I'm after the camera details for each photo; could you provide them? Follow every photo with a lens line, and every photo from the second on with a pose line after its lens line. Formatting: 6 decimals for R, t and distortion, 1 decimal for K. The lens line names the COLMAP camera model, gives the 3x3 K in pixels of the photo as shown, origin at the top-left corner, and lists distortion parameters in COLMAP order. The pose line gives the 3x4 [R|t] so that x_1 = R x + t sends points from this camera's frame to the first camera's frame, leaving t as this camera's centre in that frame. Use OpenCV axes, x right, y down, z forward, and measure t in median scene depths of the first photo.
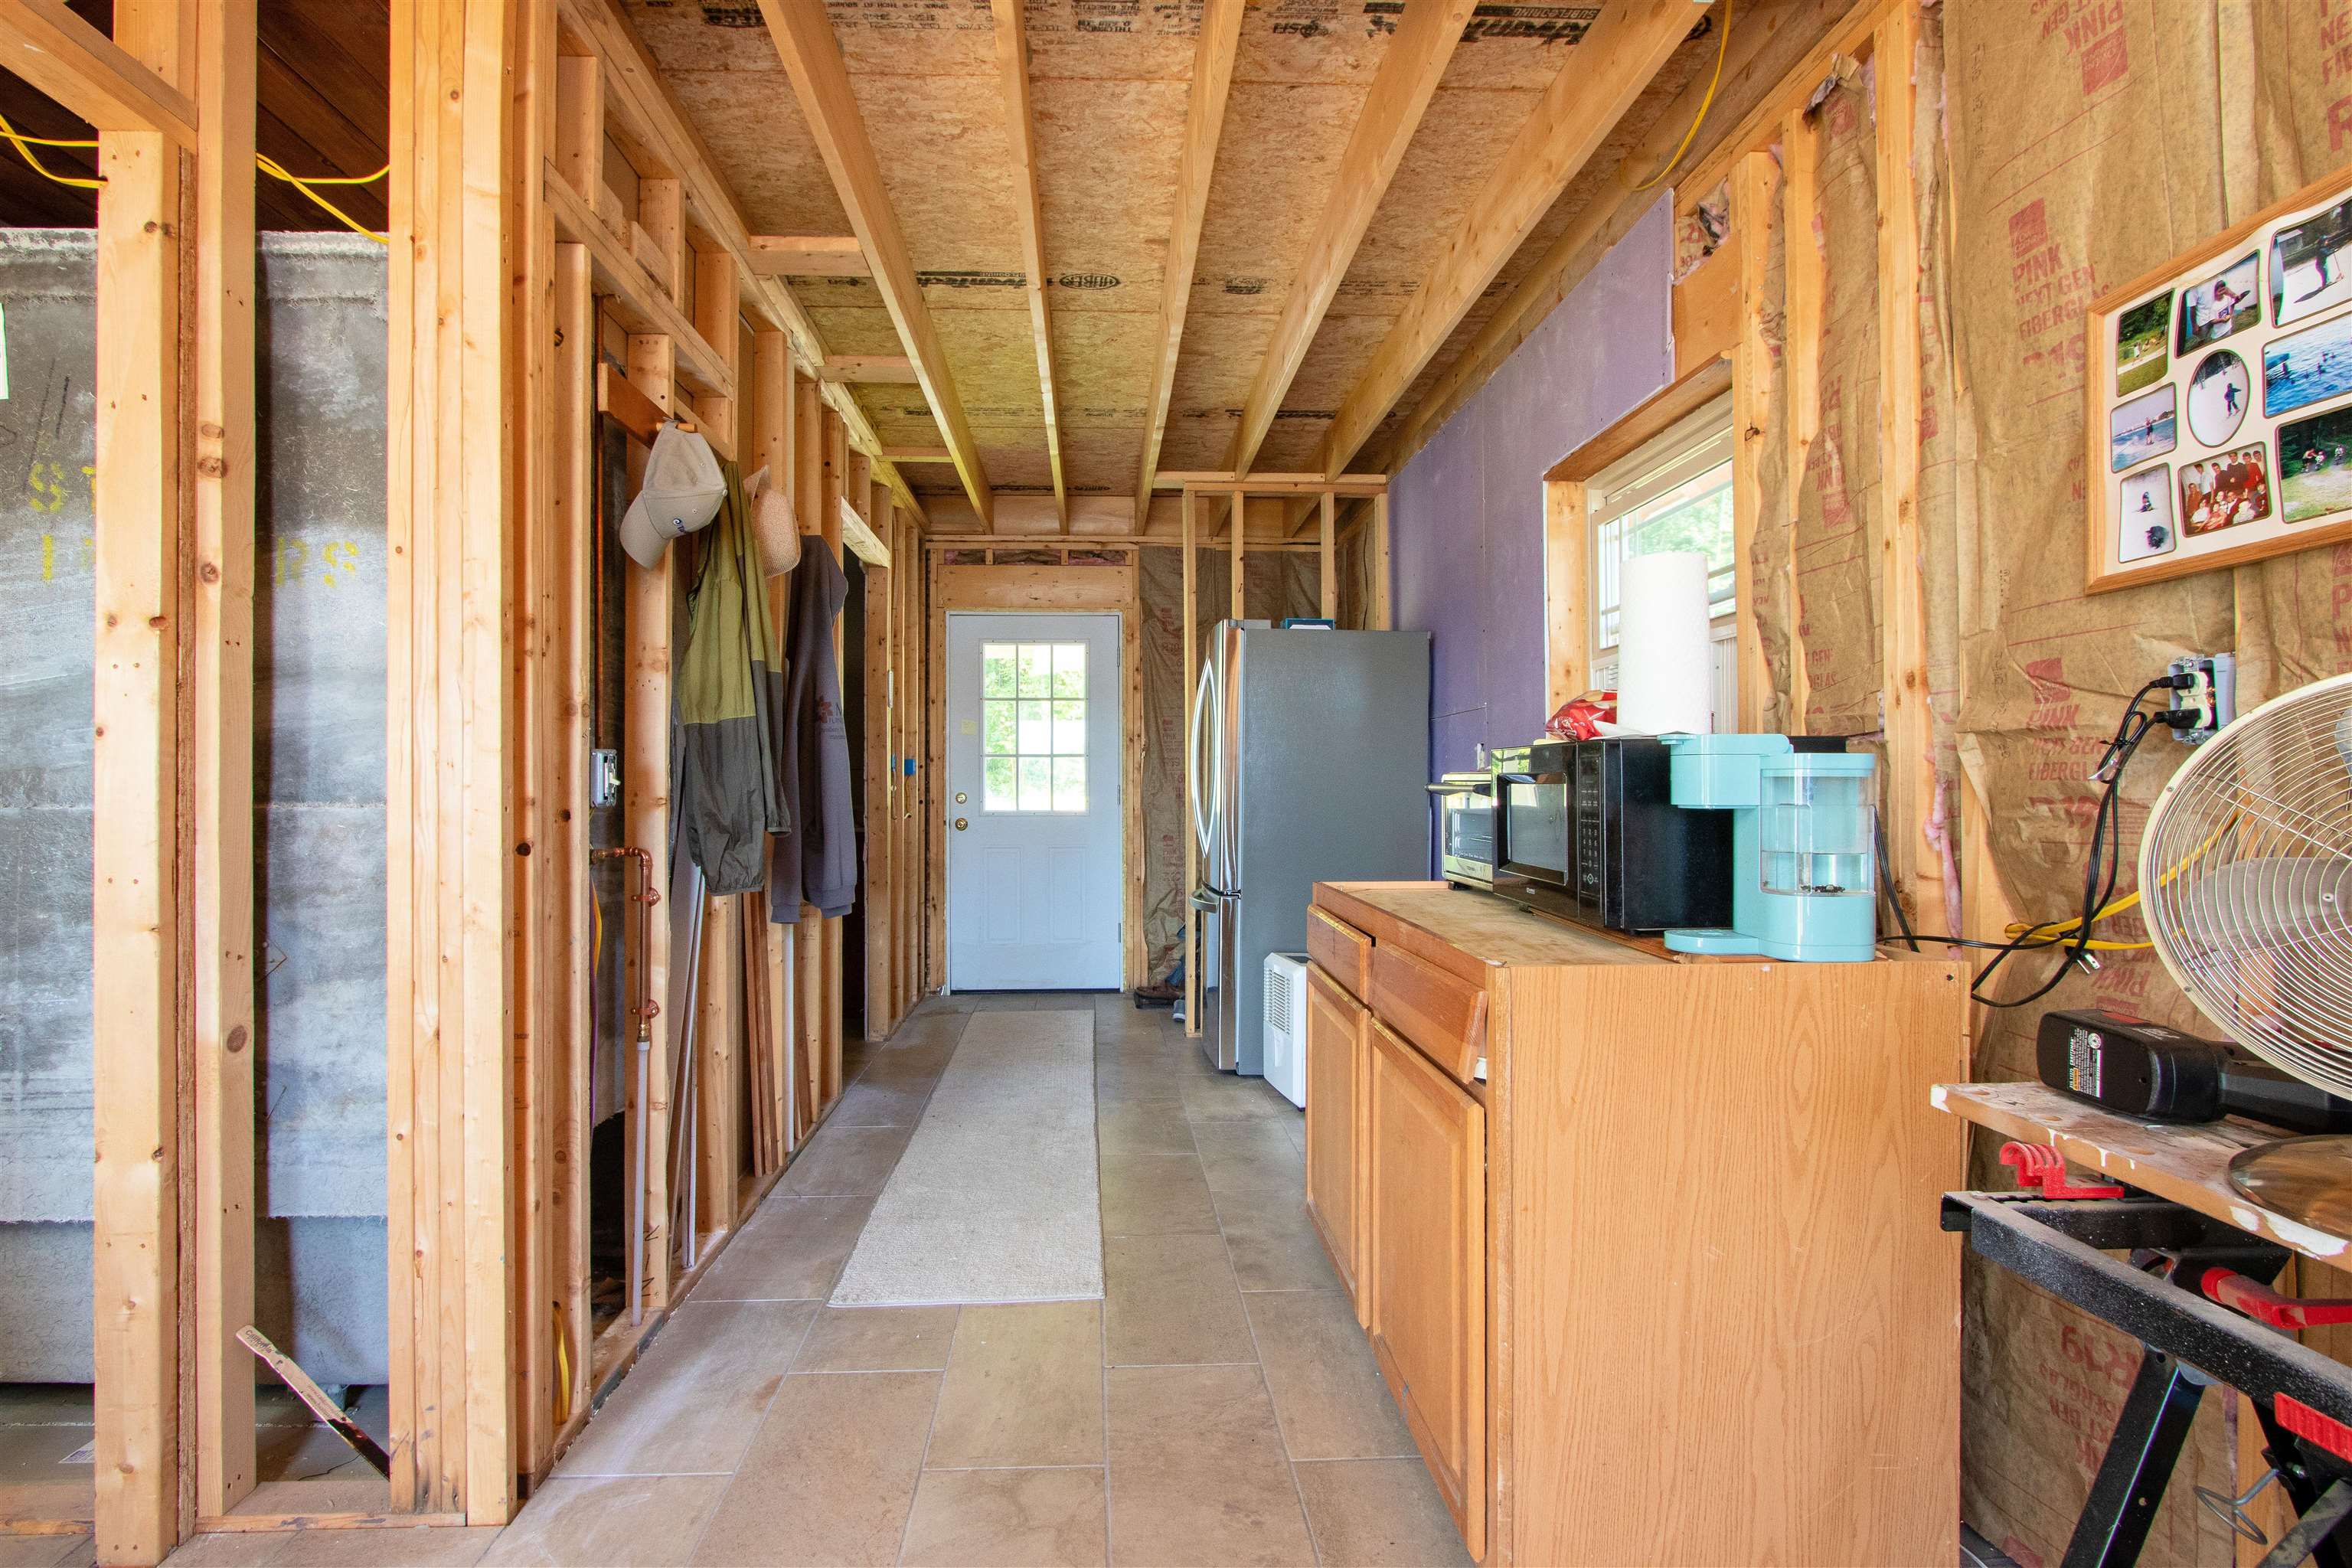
lens RADIAL K [[1086.9, 0, 1165.8], [0, 1086.9, 780.6], [0, 0, 1]] dist [-0.015919, 0.000035]
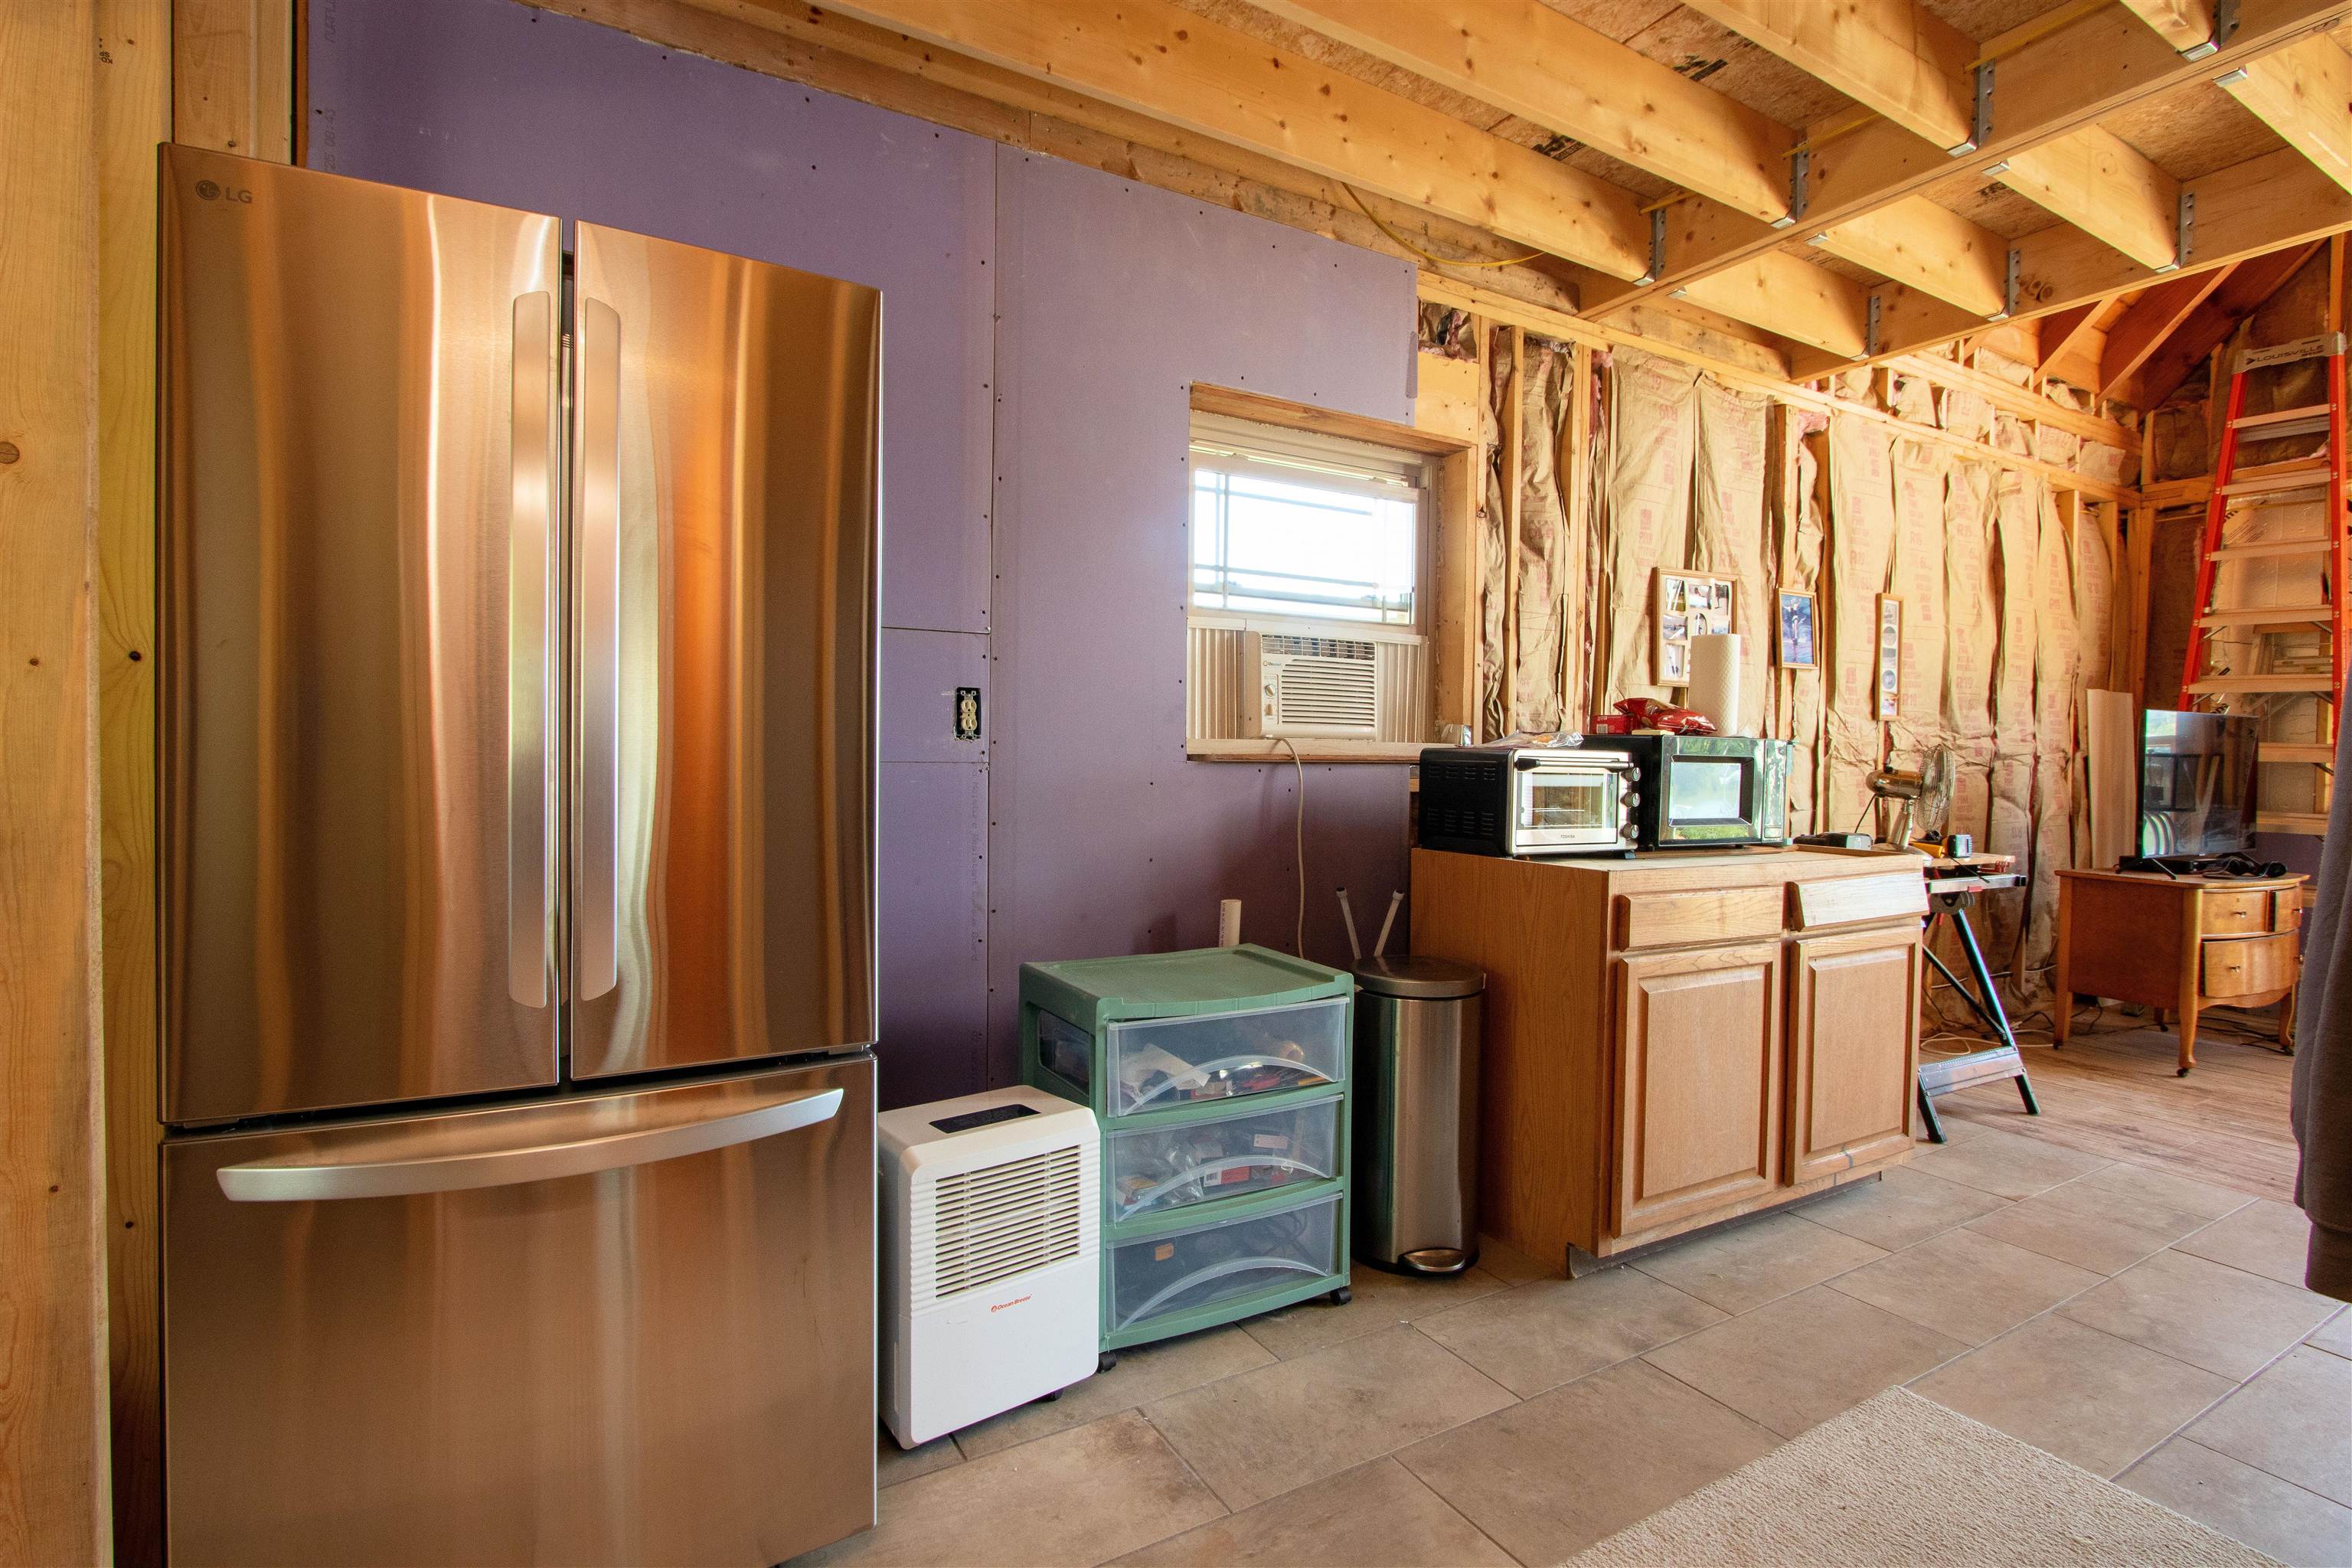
lens RADIAL K [[1086.9, 0, 1165.8], [0, 1086.9, 780.6], [0, 0, 1]] dist [-0.015919, 0.000035]
pose [[-0.420507, -0.027585, 0.906870, -0.886448], [-0.018176, 0.999593, 0.021978, 0.012299], [-0.907107, -0.007241, -0.420837, 2.976946]]
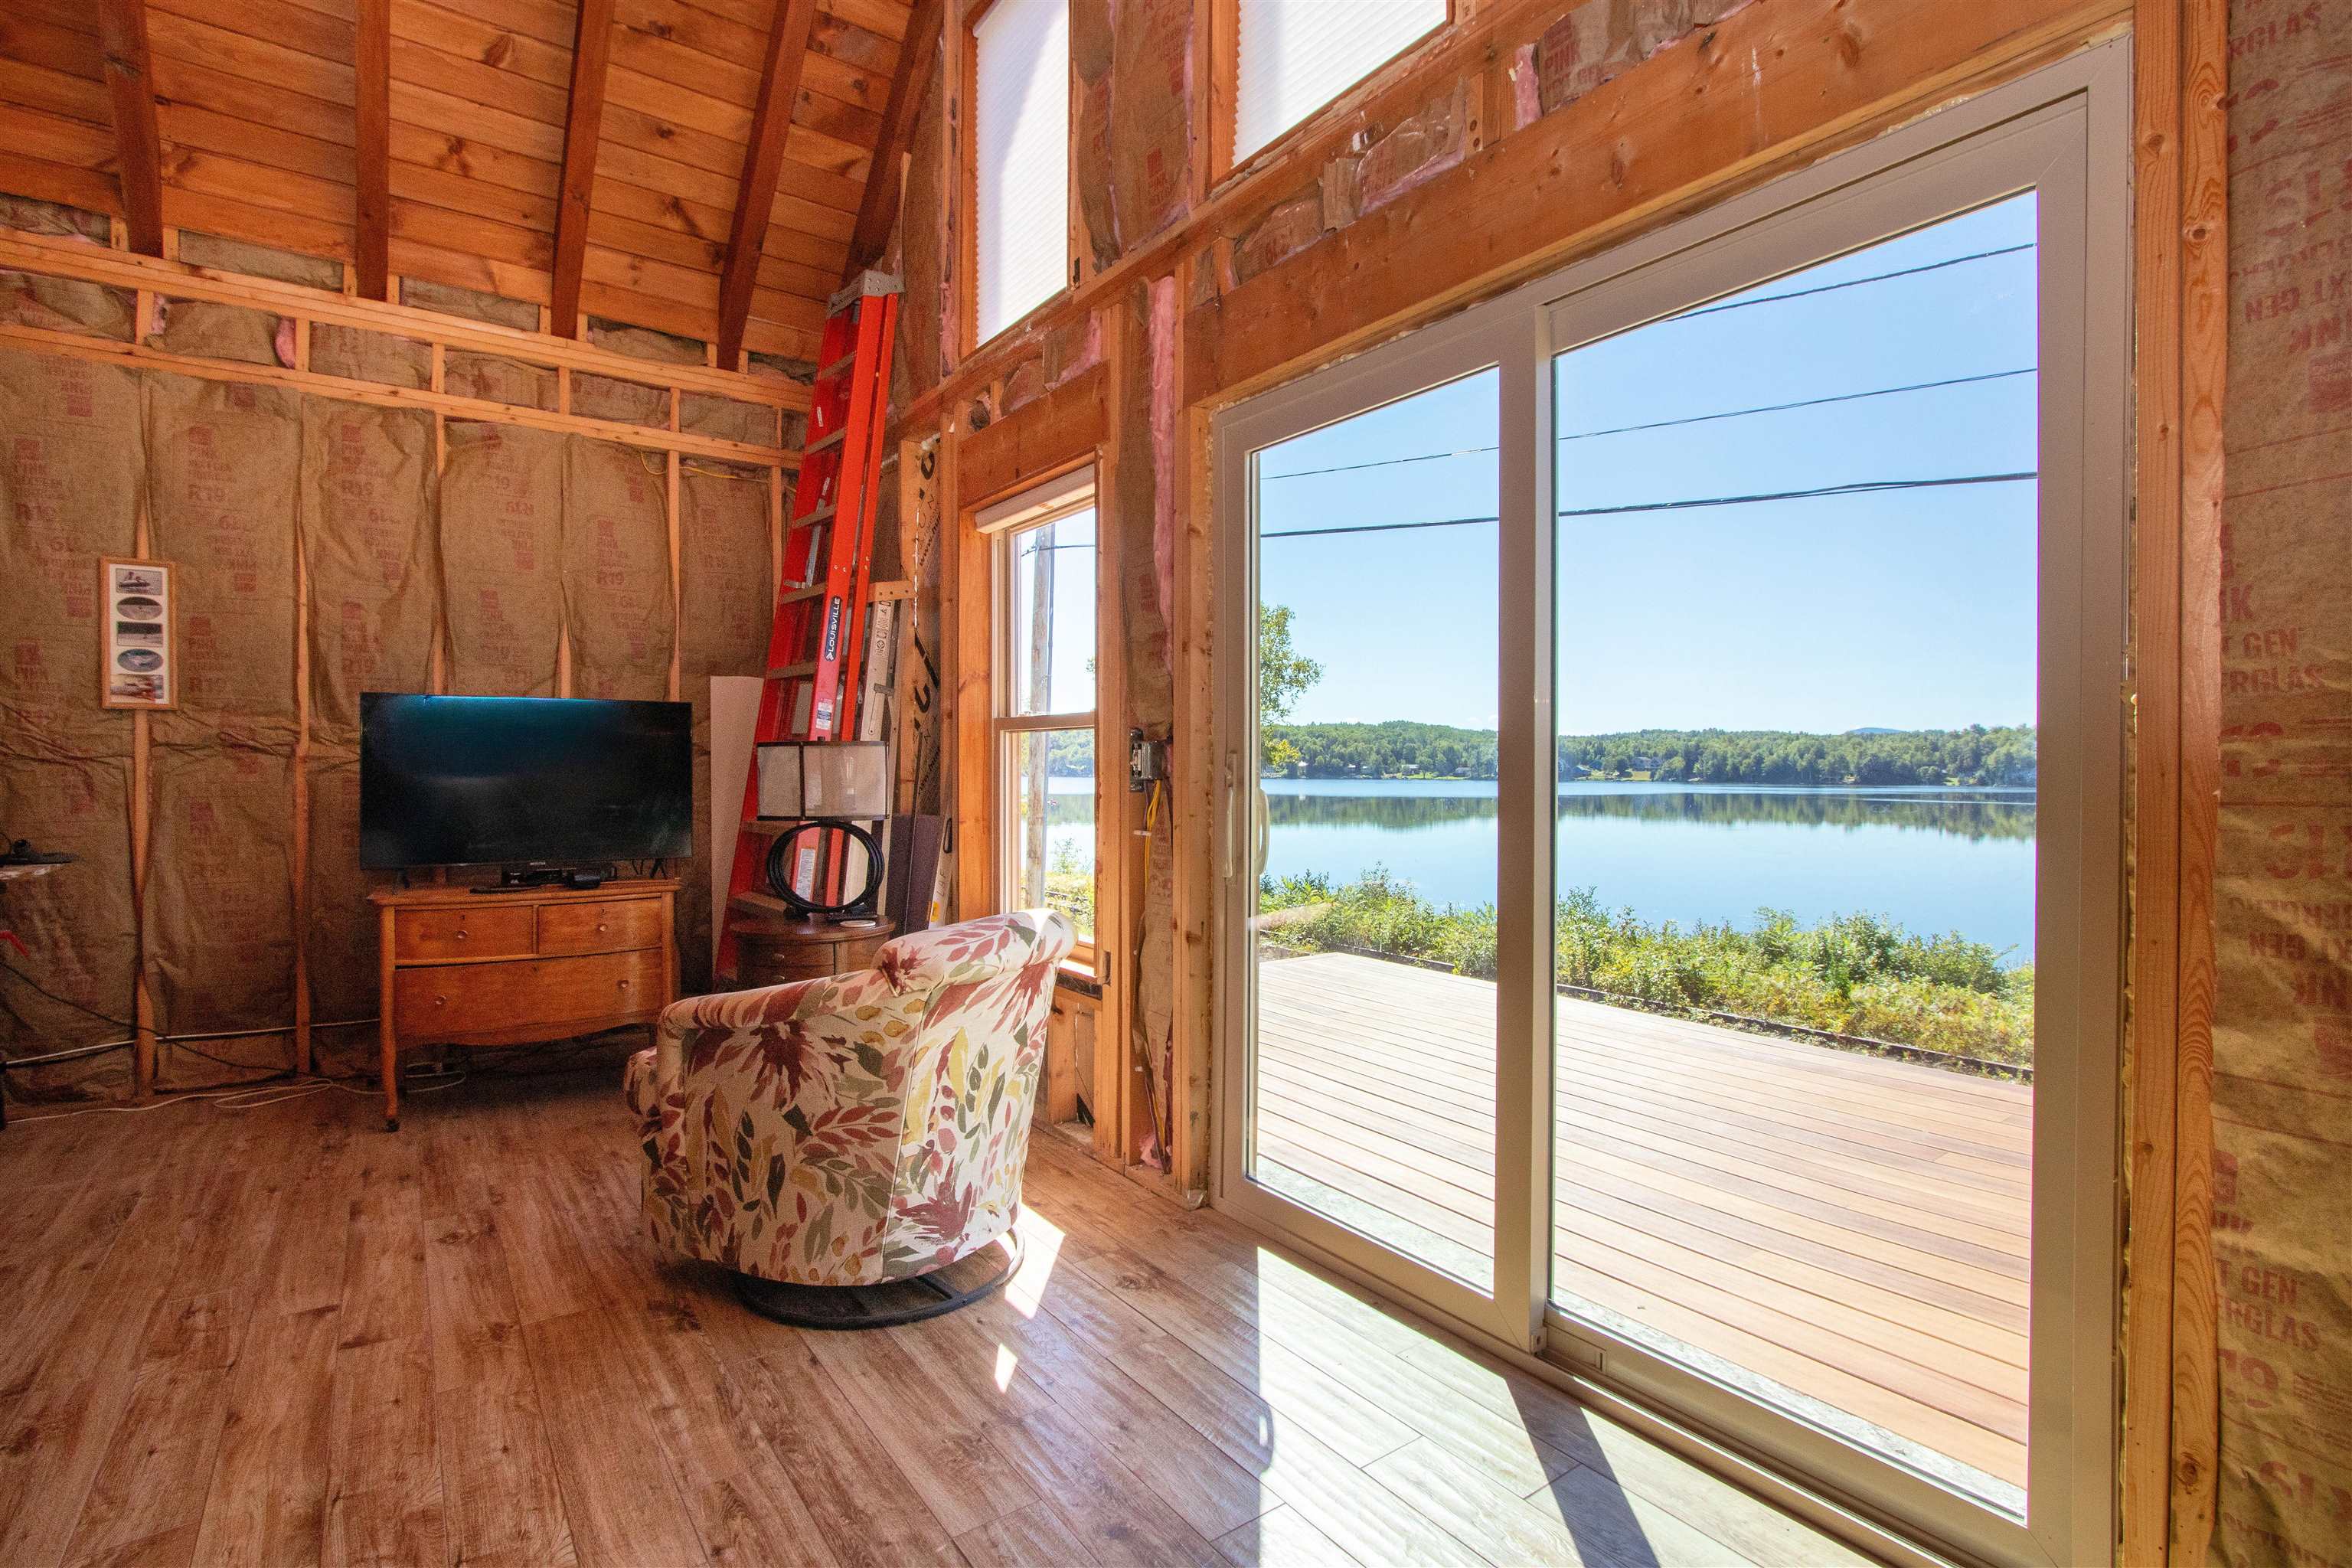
lens RADIAL K [[1111.6, 0, 1179.7], [0, 1111.6, 771.1], [0, 0, 1]] dist [-0.017555, 0.003670]
pose [[-0.515906, -0.000155, 0.856645, -2.362230], [-0.004253, 0.999988, -0.002380, 0.013252], [-0.856635, -0.004871, -0.515900, -0.693359]]
